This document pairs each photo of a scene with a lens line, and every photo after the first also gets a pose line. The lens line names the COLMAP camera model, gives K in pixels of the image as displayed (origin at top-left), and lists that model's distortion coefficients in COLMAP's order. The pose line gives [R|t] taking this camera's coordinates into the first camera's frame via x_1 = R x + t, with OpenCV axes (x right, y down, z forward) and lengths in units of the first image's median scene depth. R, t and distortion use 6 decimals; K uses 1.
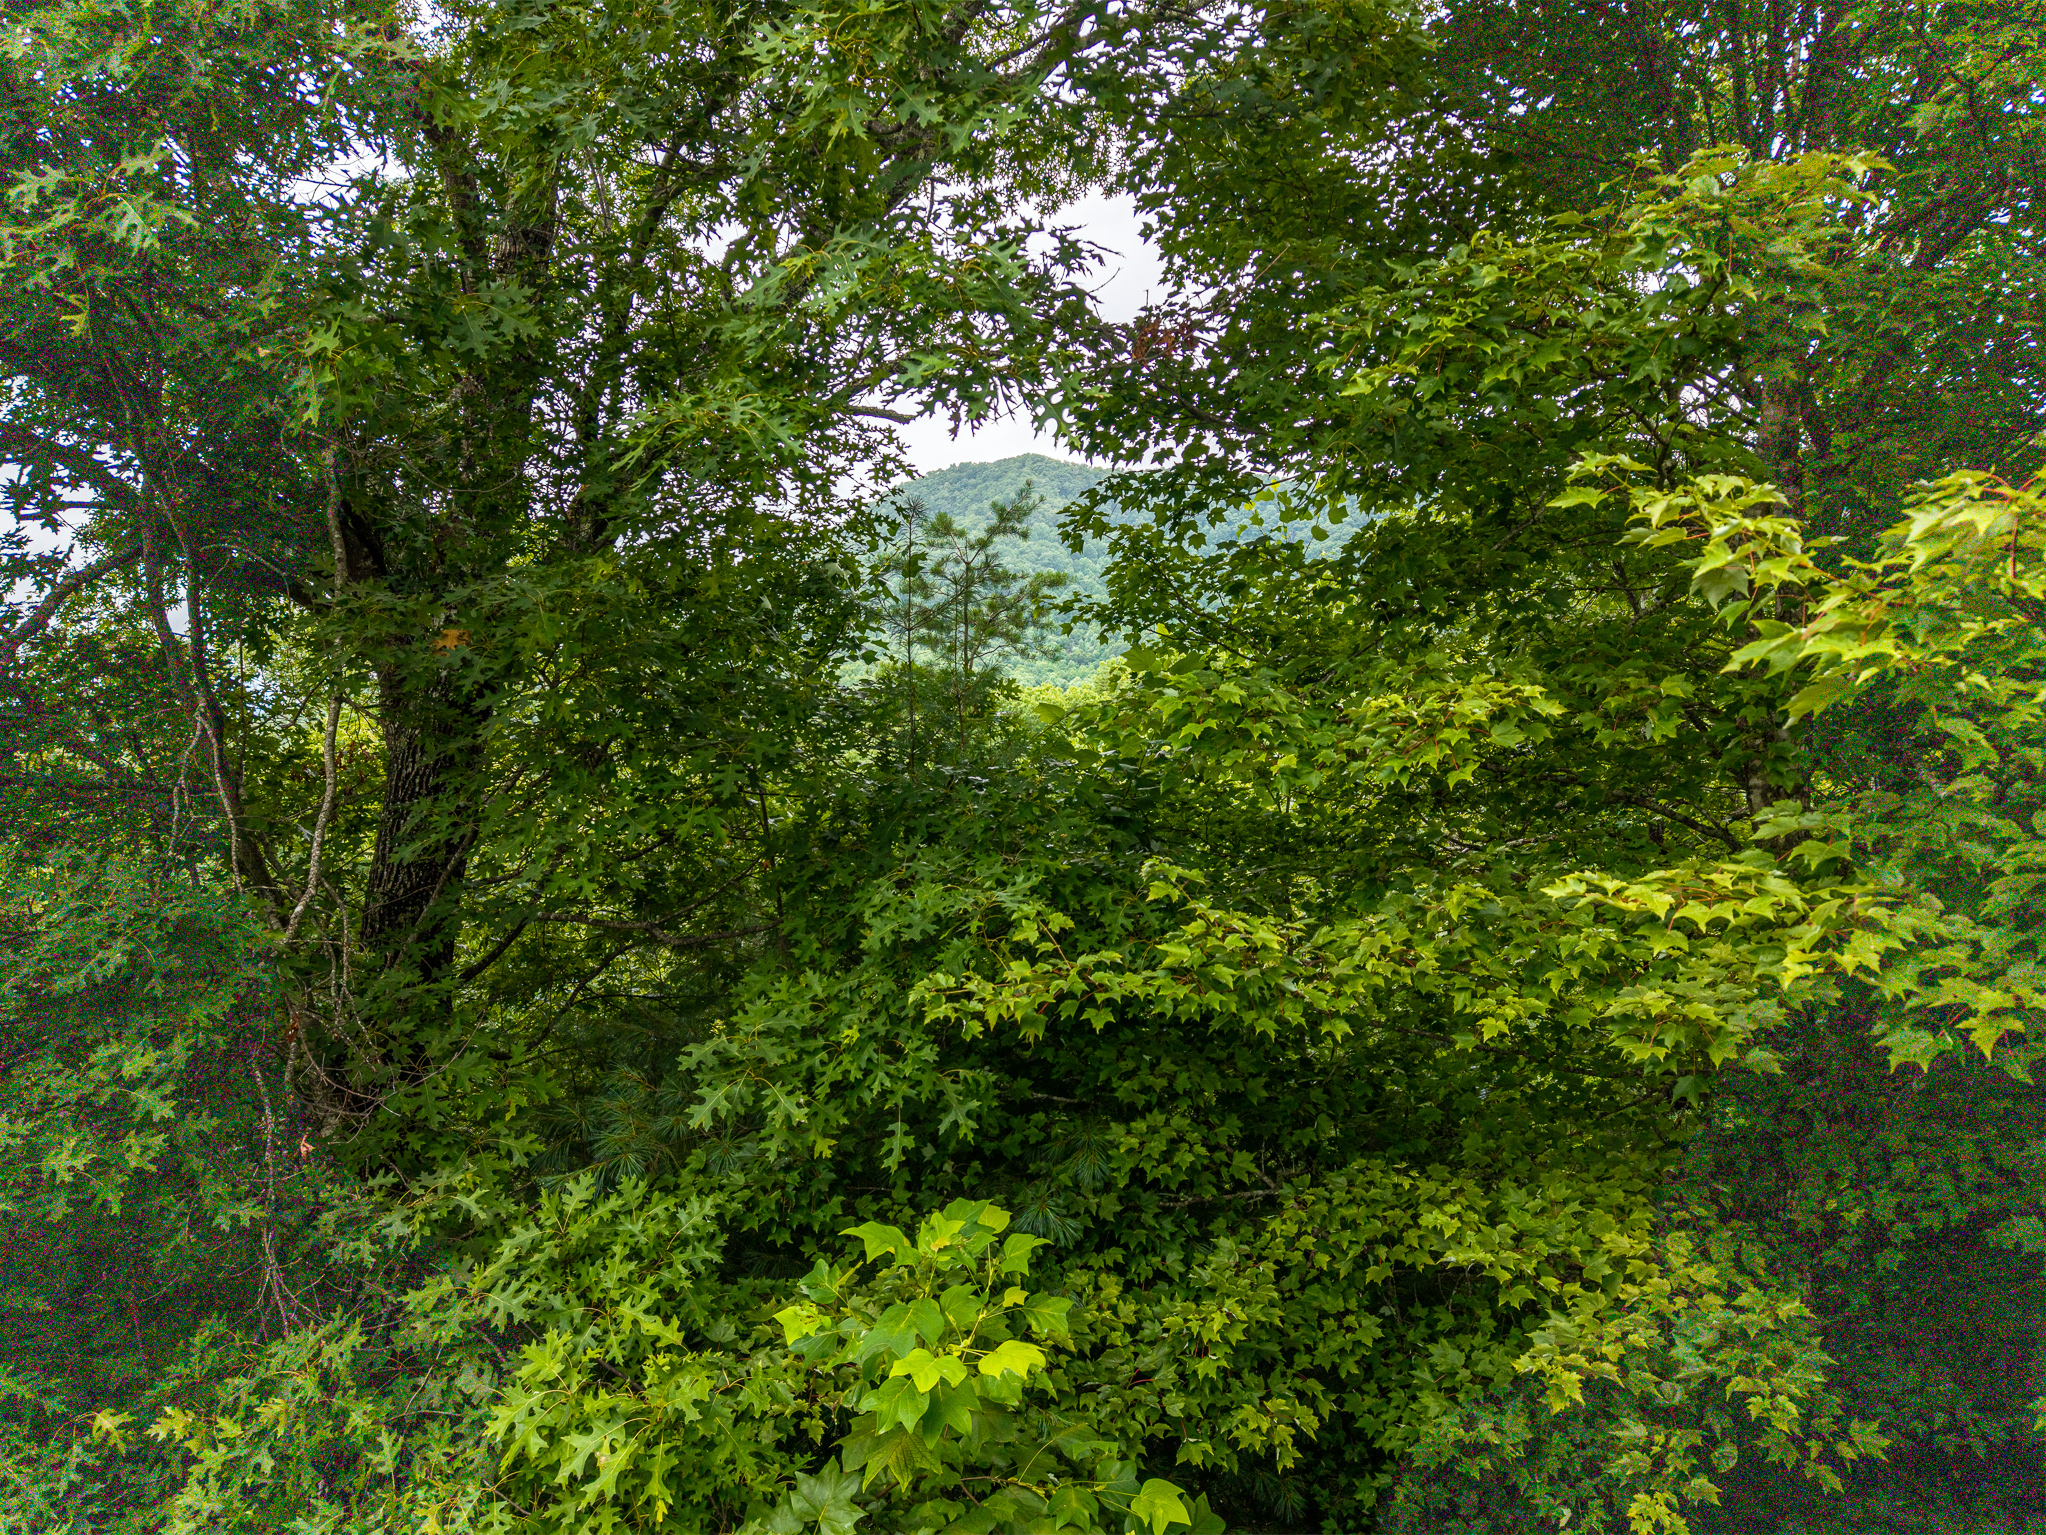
lens RADIAL K [[1413.2, 0, 1020.6], [0, 1413.2, 778.1], [0, 0, 1]] dist [0.294871, -0.000545]
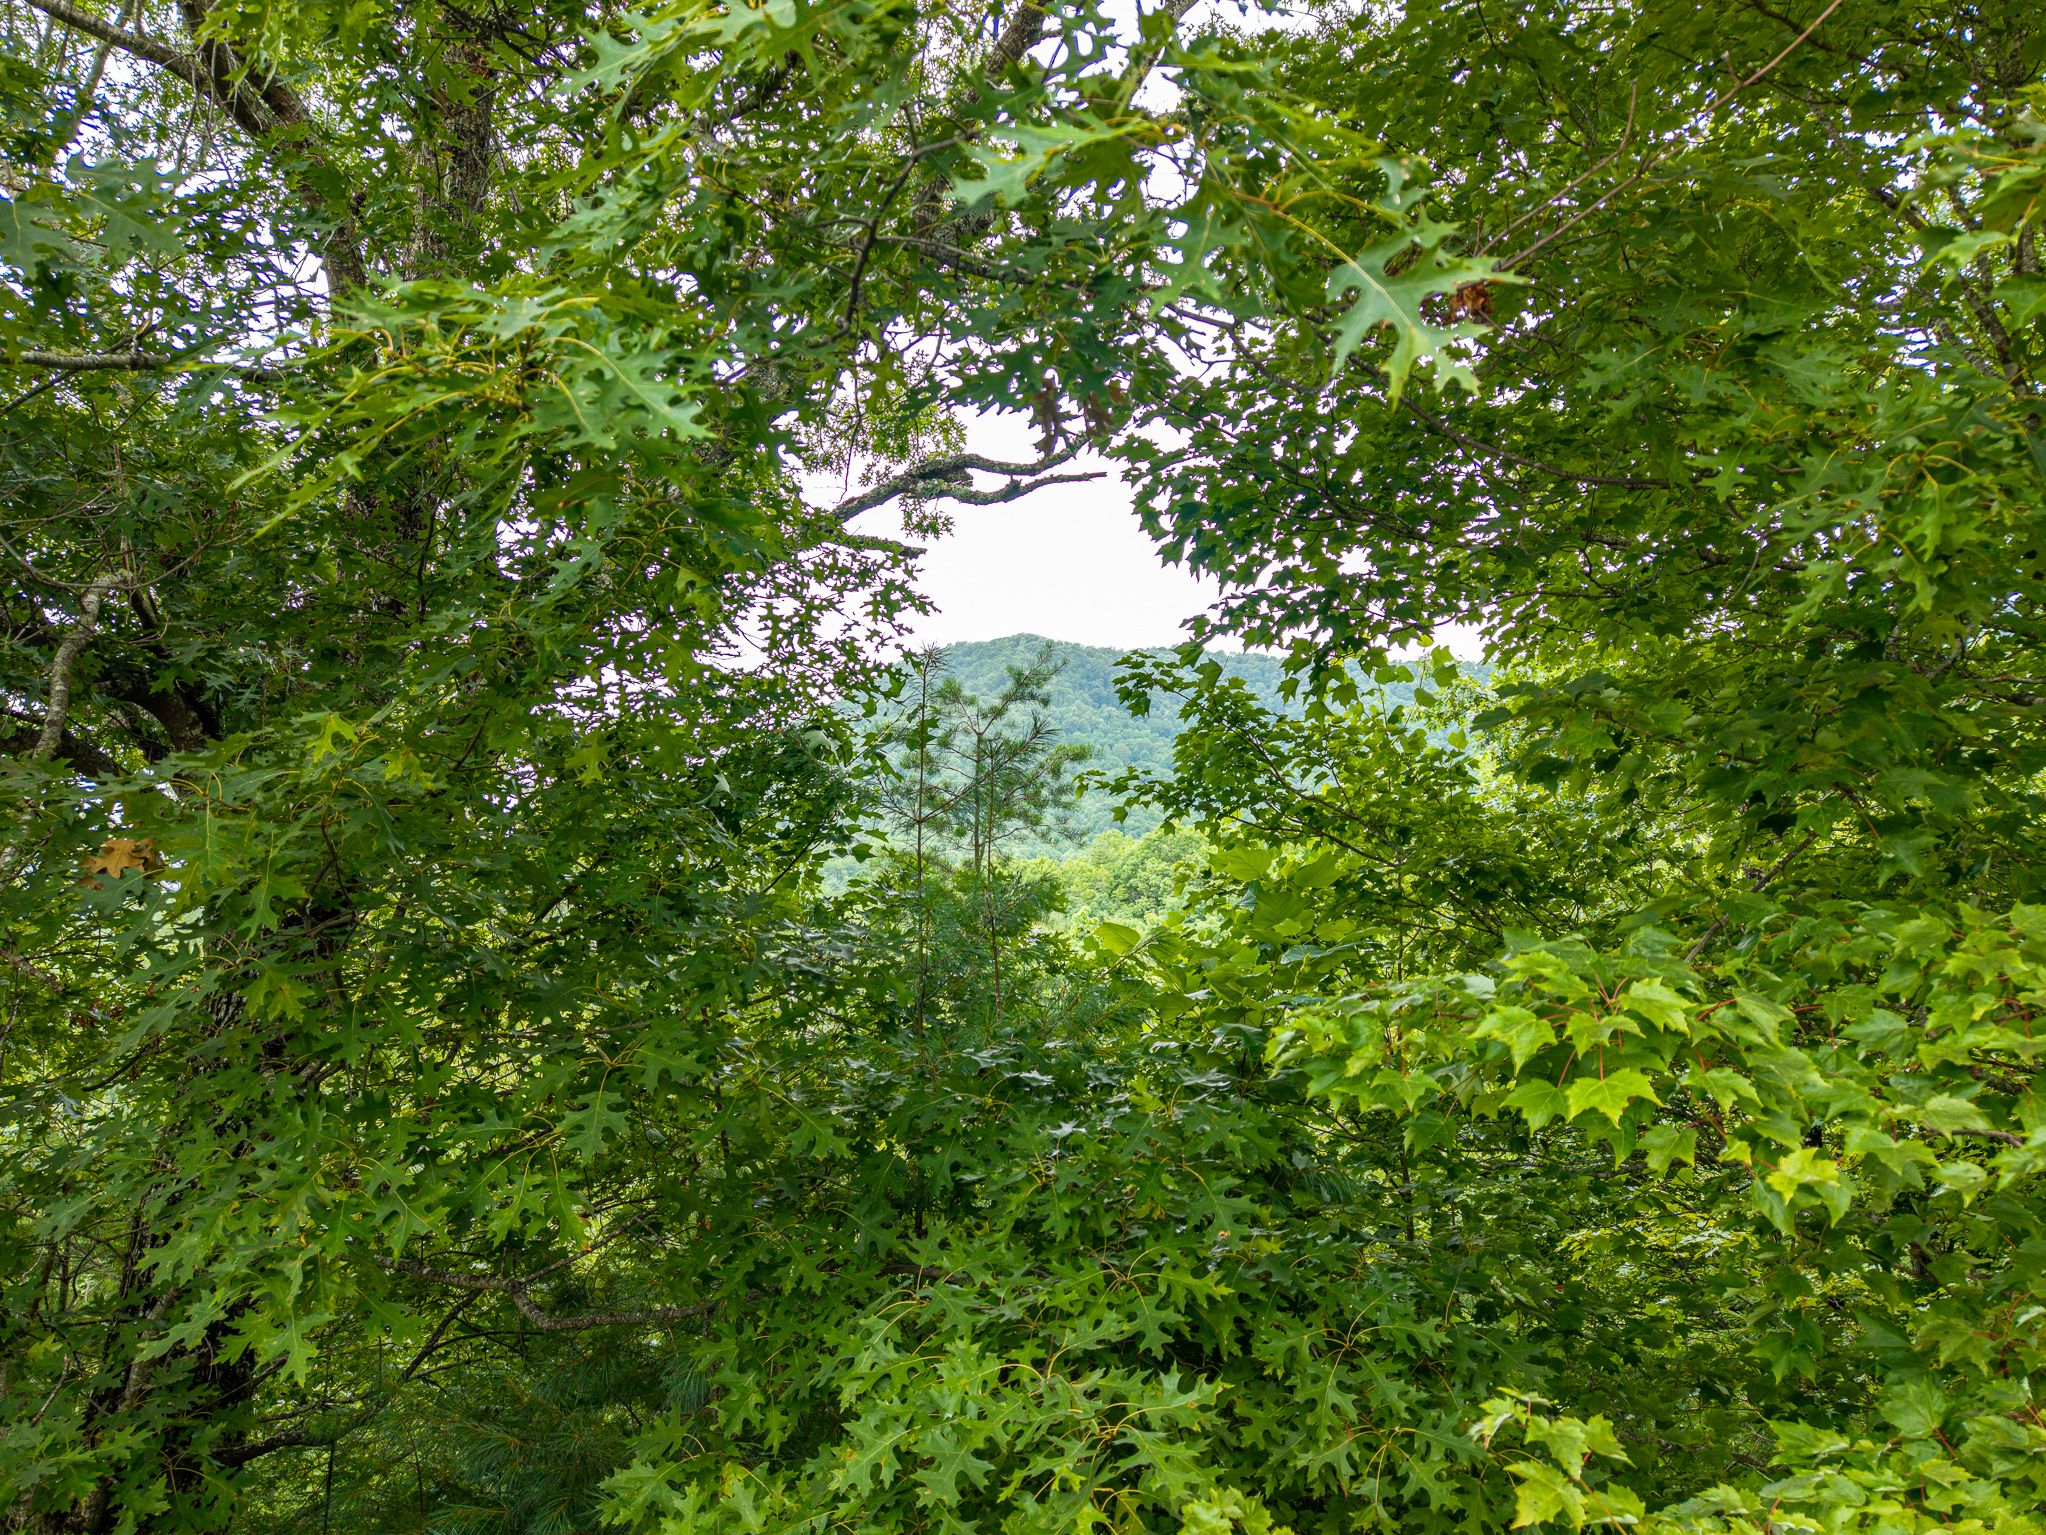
lens RADIAL K [[1413.2, 0, 1020.6], [0, 1413.2, 778.1], [0, 0, 1]] dist [0.294871, -0.000545]
pose [[0.999994, -0.000318, 0.003471, -0.025759], [0.000737, 0.992619, -0.121268, -0.034261], [-0.003407, 0.121270, 0.992614, 0.256721]]
